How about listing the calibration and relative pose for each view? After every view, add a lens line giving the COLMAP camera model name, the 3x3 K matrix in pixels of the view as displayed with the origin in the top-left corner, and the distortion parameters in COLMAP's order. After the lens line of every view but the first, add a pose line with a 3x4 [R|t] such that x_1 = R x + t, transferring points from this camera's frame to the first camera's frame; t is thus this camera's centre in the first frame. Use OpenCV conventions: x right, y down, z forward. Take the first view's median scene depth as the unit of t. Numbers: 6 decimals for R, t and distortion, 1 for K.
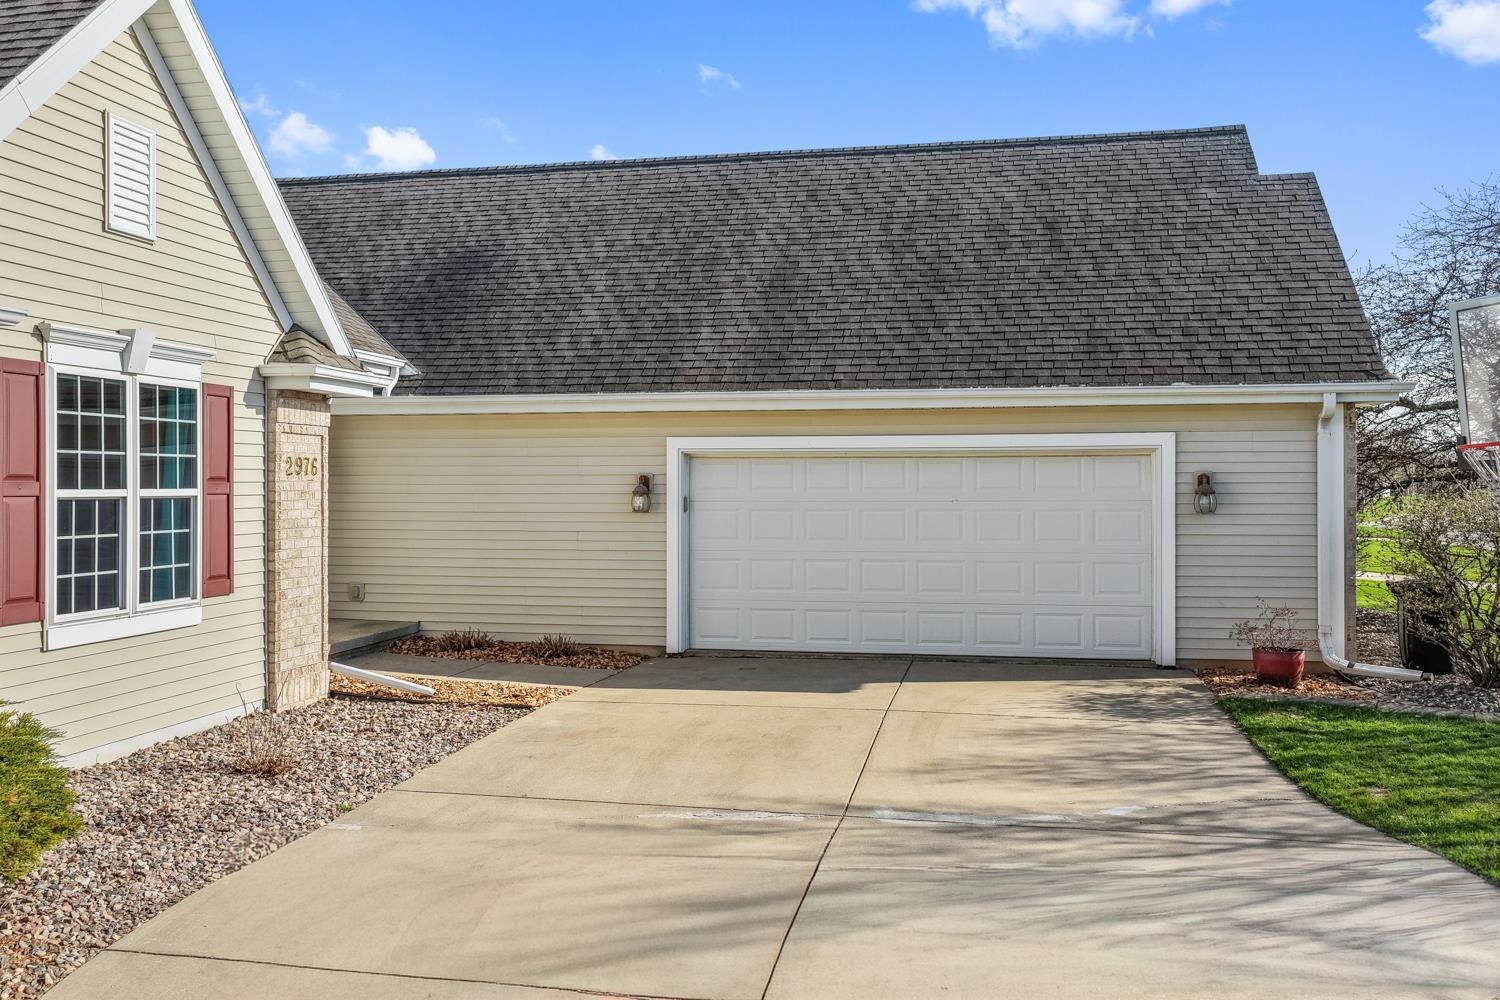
lens RADIAL K [[1251.2, 0, 764.9], [0, 1251.2, 466.1], [0, 0, 1]] dist [-0.004824, 0.004884]
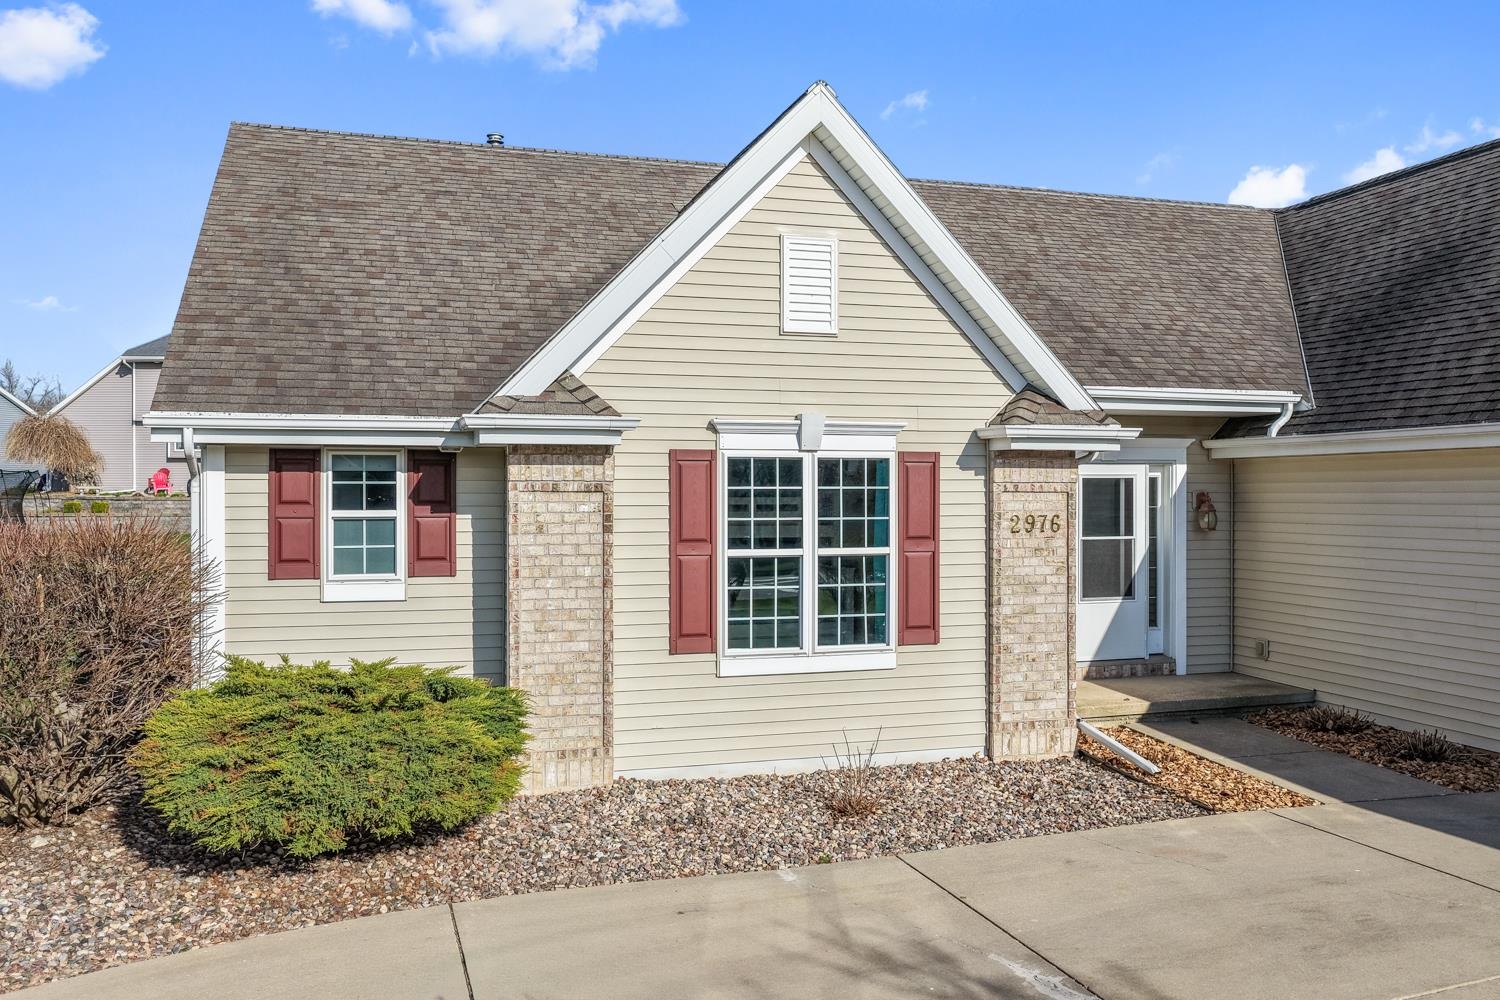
lens RADIAL K [[1246.8, 0, 759.9], [0, 1246.8, 504.8], [0, 0, 1]] dist [-0.009235, 0.015453]
pose [[0.471709, 0.007139, -0.881725, 0.451514], [0.014214, 0.999776, 0.015700, -0.037212], [0.881640, -0.019939, 0.471502, 0.355316]]
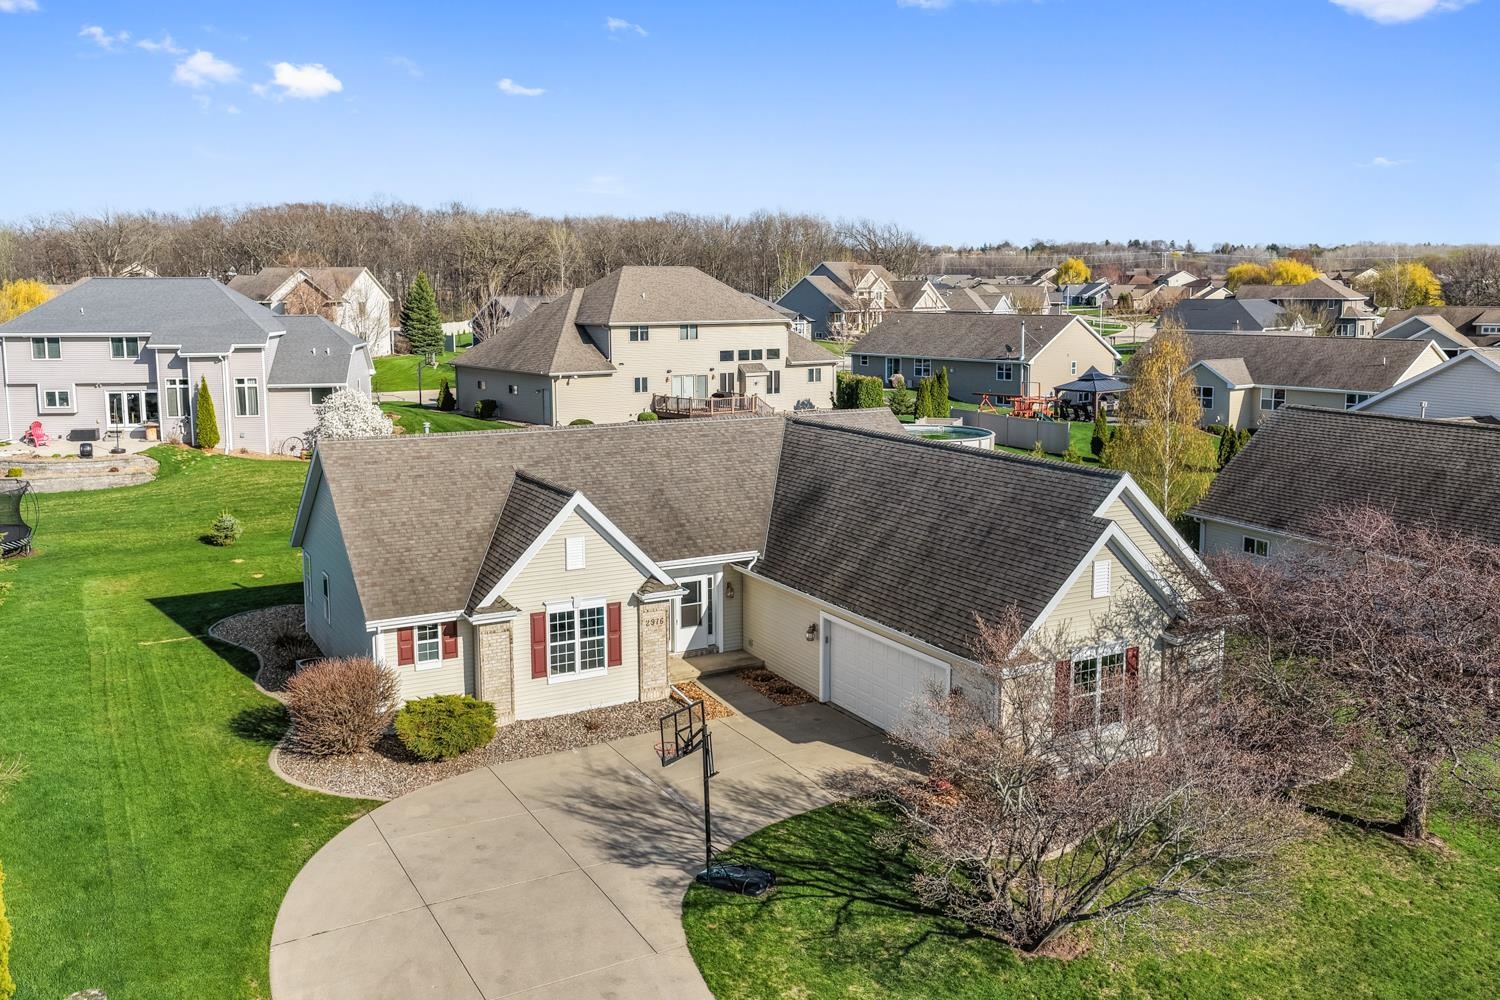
lens RADIAL K [[1251.2, 0, 764.9], [0, 1251.2, 466.1], [0, 0, 1]] dist [-0.004824, 0.004884]
pose [[0.644792, 0.105146, -0.757091, 2.177579], [0.012781, 0.988872, 0.148222, -0.870236], [0.764251, -0.105249, 0.636273, -0.703679]]
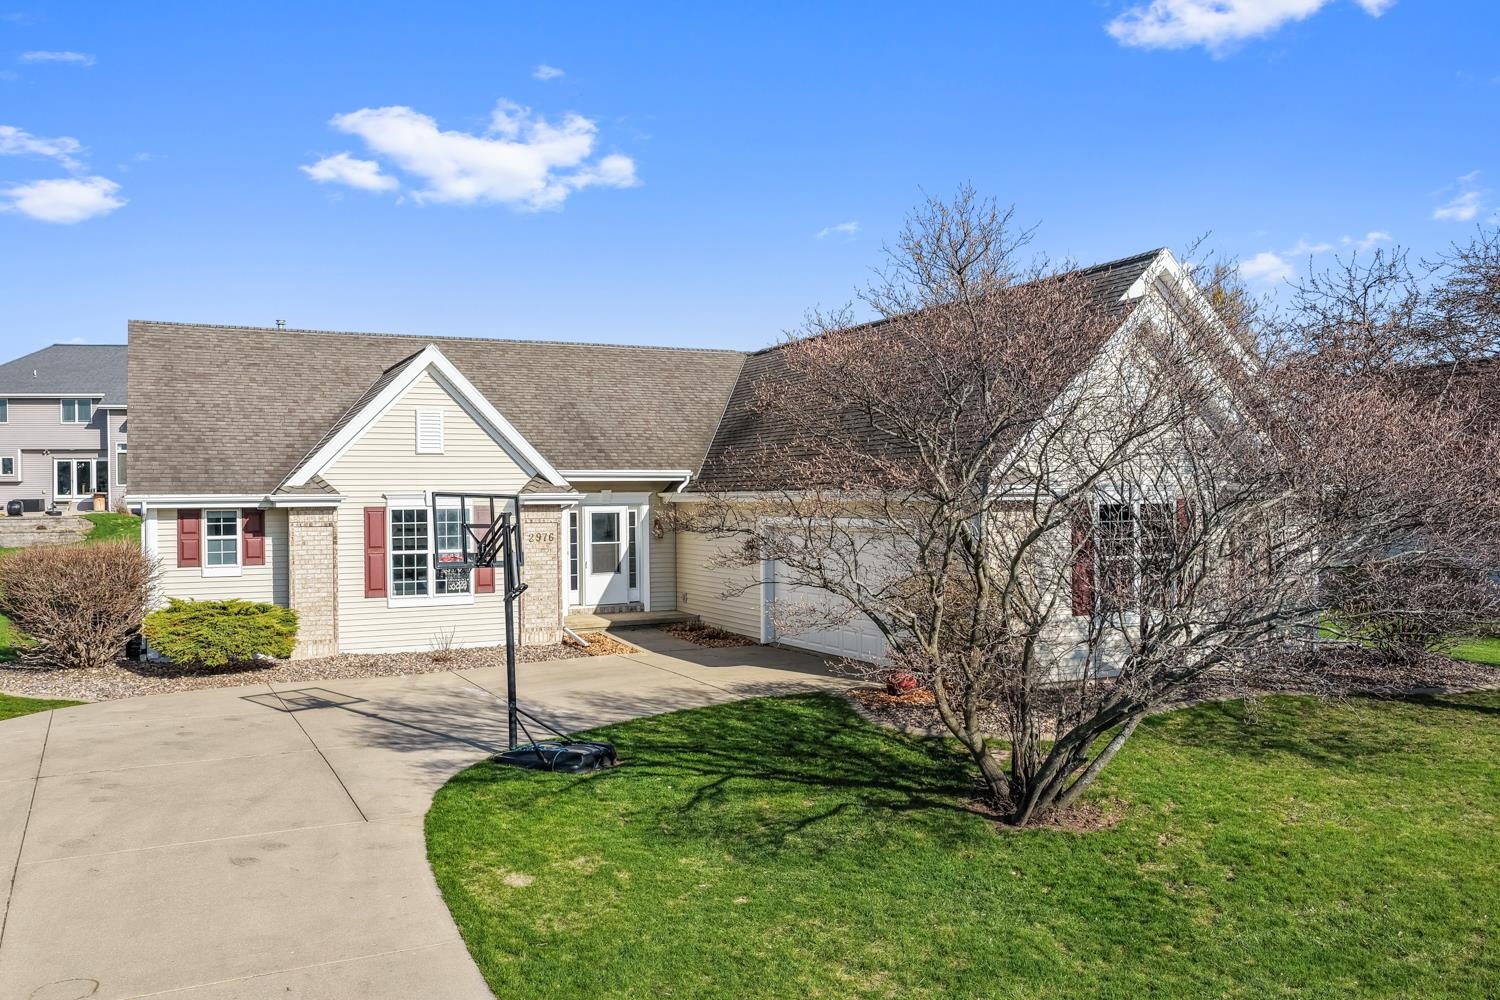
lens RADIAL K [[1246.8, 0, 759.9], [0, 1246.8, 504.8], [0, 0, 1]] dist [-0.009235, 0.015453]
pose [[0.605690, -0.000221, -0.795700, 1.767960], [0.021091, 0.999653, 0.015776, -0.091649], [0.795421, -0.026338, 0.605485, -0.032643]]
